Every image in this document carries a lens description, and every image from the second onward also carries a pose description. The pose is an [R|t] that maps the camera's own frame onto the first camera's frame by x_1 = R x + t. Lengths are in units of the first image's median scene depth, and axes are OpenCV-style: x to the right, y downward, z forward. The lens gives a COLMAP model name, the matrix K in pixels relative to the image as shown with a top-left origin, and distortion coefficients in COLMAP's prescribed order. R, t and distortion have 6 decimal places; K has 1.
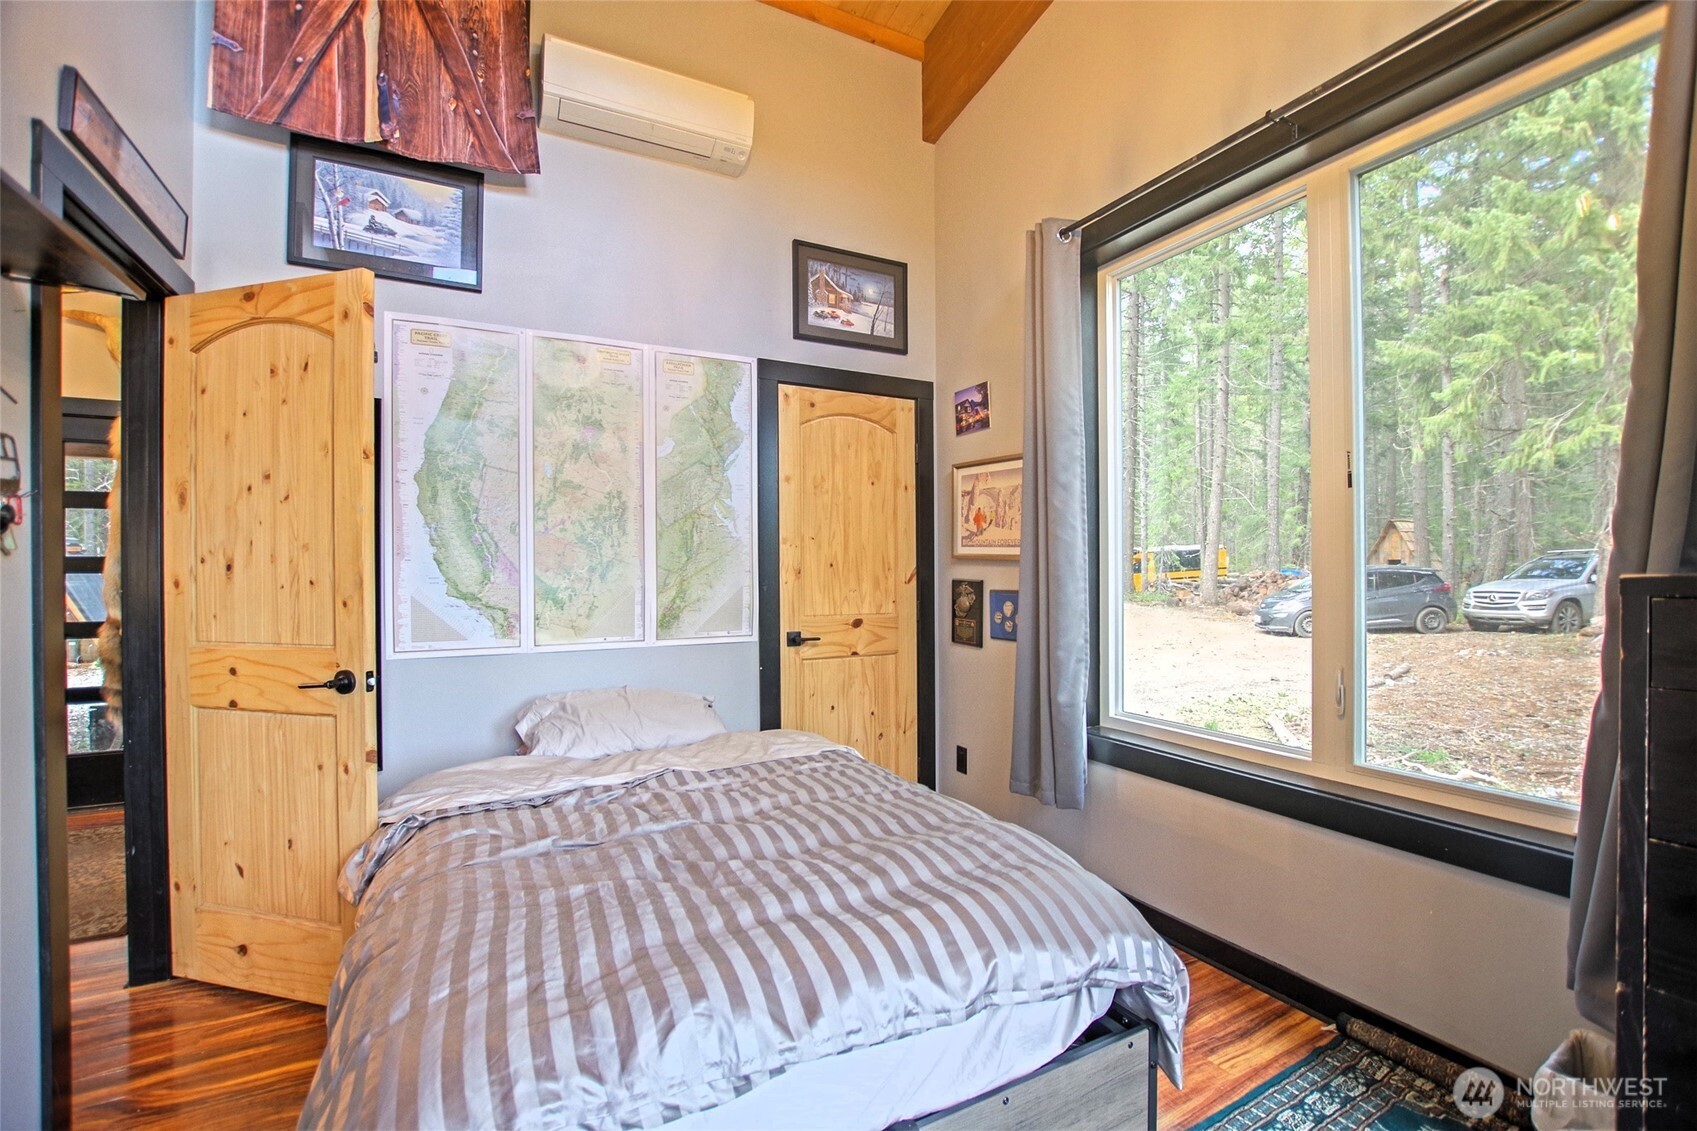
lens RADIAL K [[749.1, 0, 862.3], [0, 749.1, 570.8], [0, 0, 1]] dist [-0.029411, 0.005711]
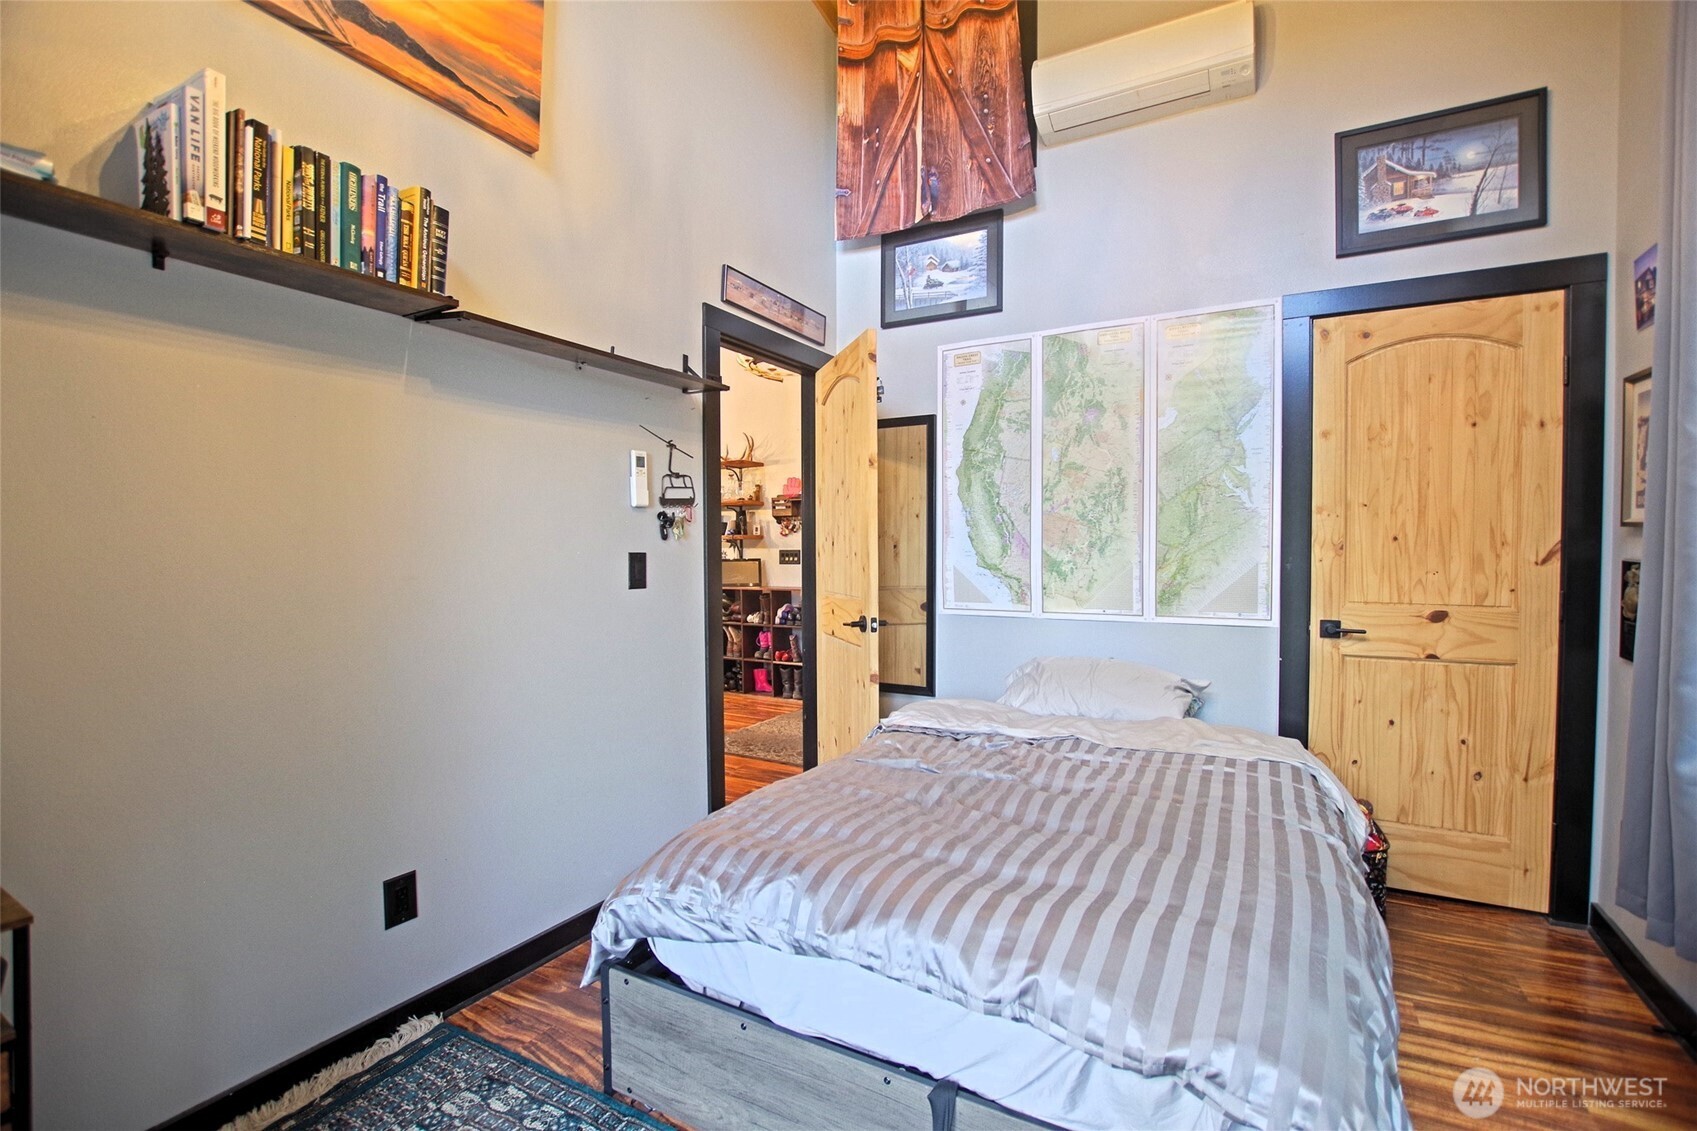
lens RADIAL K [[749.1, 0, 860.8], [0, 749.1, 570.5], [0, 0, 1]] dist [-0.029411, 0.005711]
pose [[0.542644, 0.027450, -0.839514, 0.361796], [0.000613, 0.999453, 0.033075, -0.000391], [0.839963, -0.018463, 0.542330, 0.151138]]
